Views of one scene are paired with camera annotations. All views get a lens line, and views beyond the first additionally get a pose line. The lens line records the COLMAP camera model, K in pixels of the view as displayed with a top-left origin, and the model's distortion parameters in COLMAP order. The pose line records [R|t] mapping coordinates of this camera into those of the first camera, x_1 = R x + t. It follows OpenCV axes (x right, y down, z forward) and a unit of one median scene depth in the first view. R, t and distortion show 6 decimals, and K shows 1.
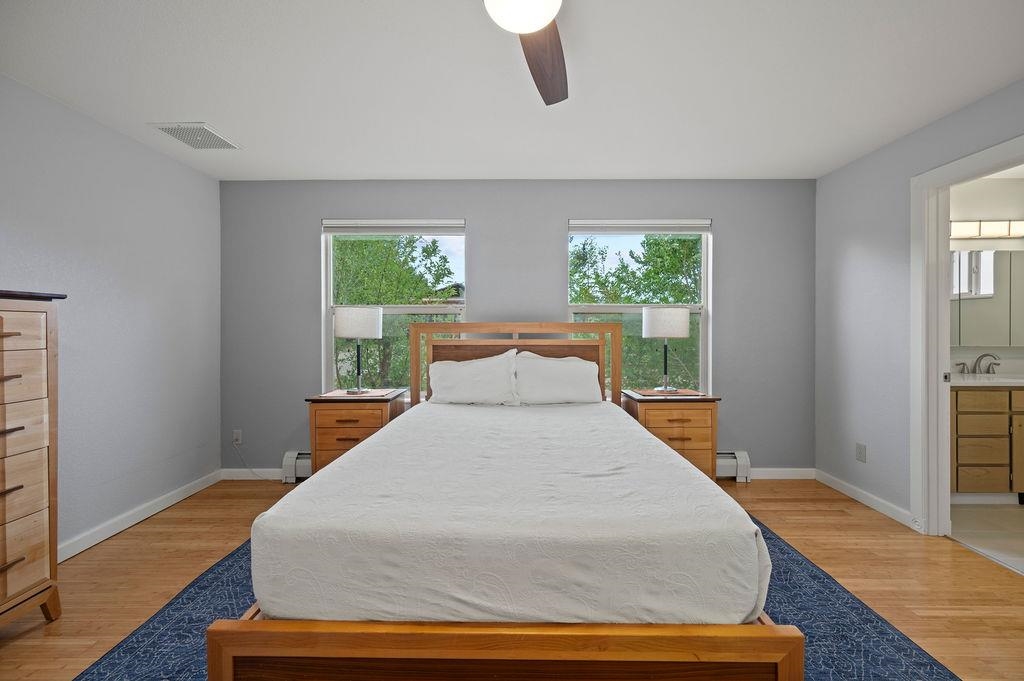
lens RADIAL K [[413.4, 0, 515.9], [0, 413.4, 329.1], [0, 0, 1]] dist [0.000097, 0.000098]
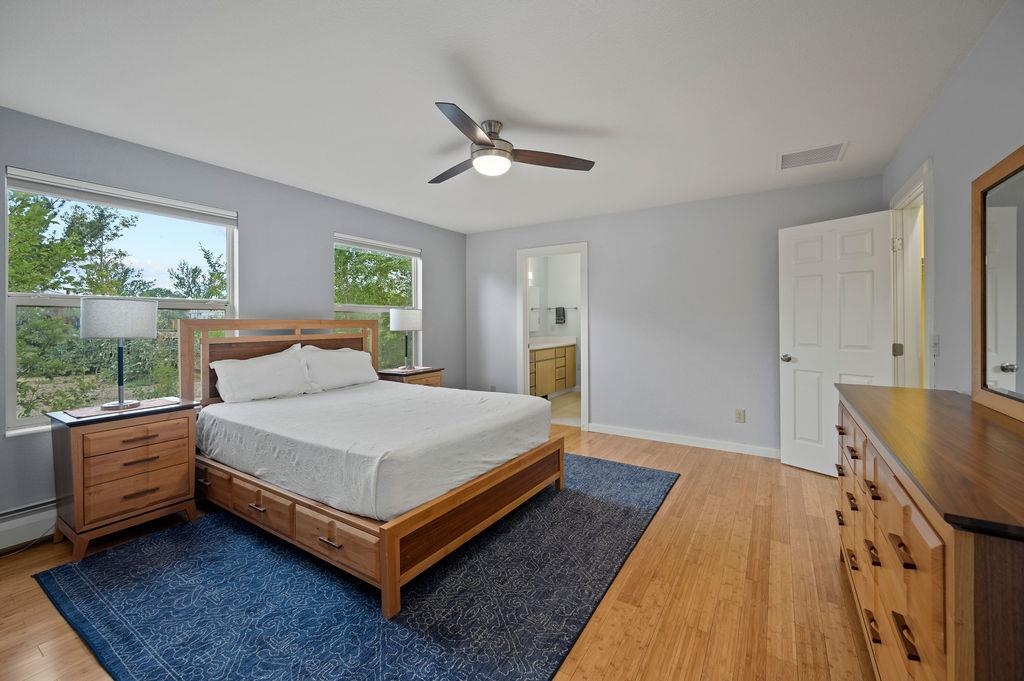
lens RADIAL K [[418.6, 0, 511.5], [0, 418.6, 321.0], [0, 0, 1]] dist [0.002215, 0.000317]
pose [[0.535379, -0.001091, 0.844611, -0.656906], [0.006693, 0.999973, -0.002951, -0.005053], [-0.844585, 0.007232, 0.535372, -0.070727]]
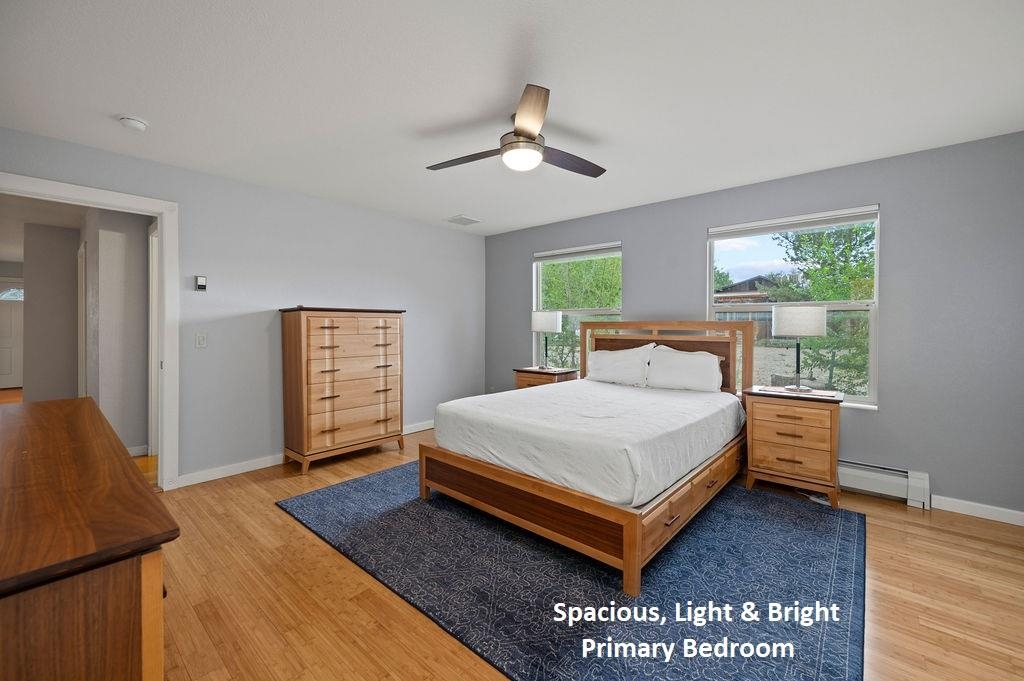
lens RADIAL K [[413.4, 0, 515.9], [0, 413.4, 329.1], [0, 0, 1]] dist [0.000097, 0.000098]
pose [[0.759237, 0.009905, -0.650739, 0.499625], [-0.005690, 0.999947, 0.008581, -0.001121], [0.650790, -0.002812, 0.759253, -0.200322]]
